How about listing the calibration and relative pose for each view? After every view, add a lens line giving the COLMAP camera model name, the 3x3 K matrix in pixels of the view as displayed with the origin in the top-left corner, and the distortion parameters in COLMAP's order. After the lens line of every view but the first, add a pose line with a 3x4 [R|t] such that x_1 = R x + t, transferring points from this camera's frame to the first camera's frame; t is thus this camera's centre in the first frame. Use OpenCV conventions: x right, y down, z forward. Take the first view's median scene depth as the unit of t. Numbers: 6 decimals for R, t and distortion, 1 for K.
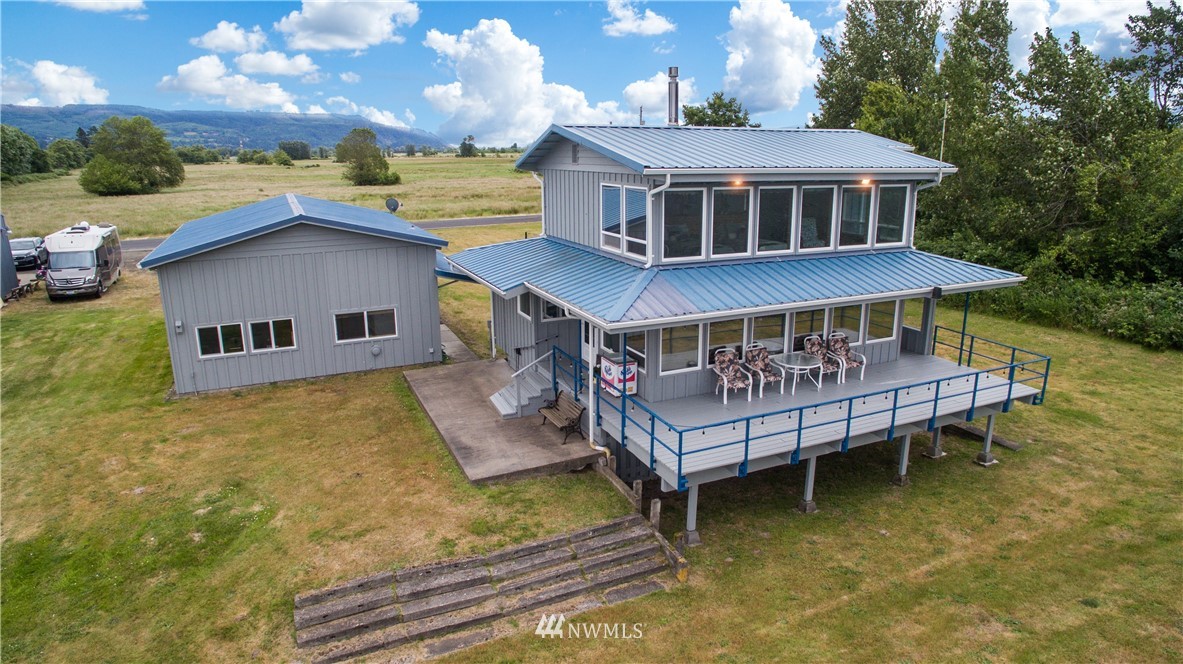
lens RADIAL K [[697.4, 0, 611.9], [0, 697.4, 314.4], [0, 0, 1]] dist [-0.002523, -0.000384]
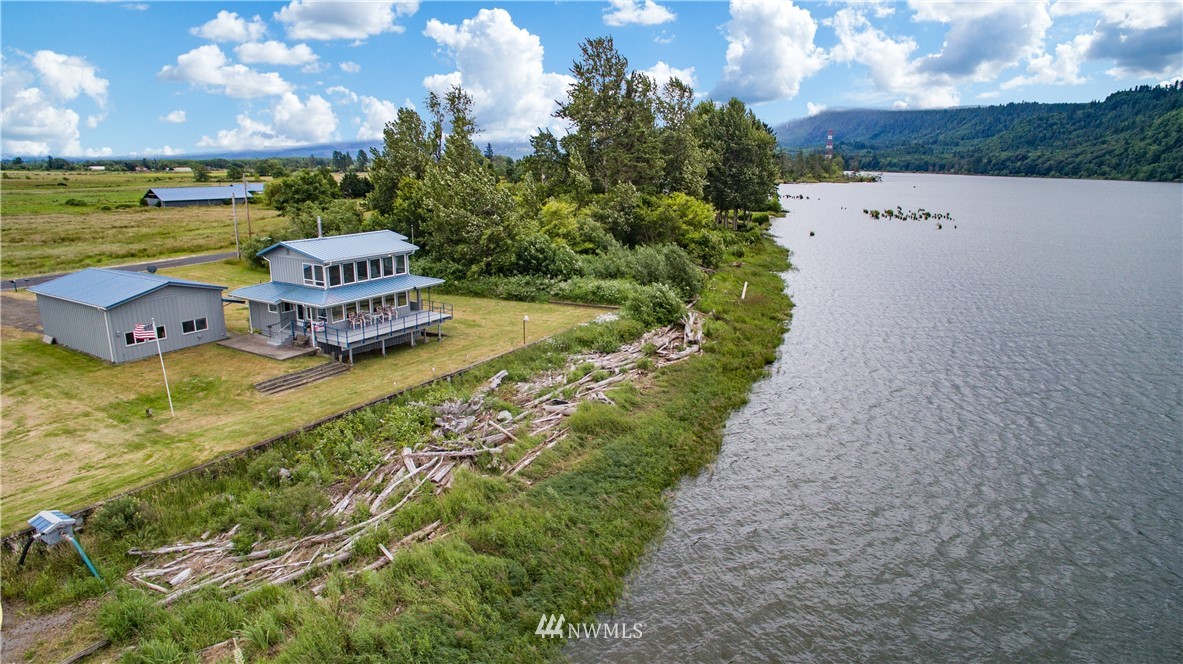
lens RADIAL K [[687.9, 0, 591.5], [0, 687.9, 332.0], [0, 0, 1]] dist [-0.119442, 0.086069]
pose [[0.837092, -0.128180, 0.531834, -0.570726], [0.116786, 0.991623, 0.055180, 0.092527], [-0.534452, 0.015920, 0.845049, -2.162302]]
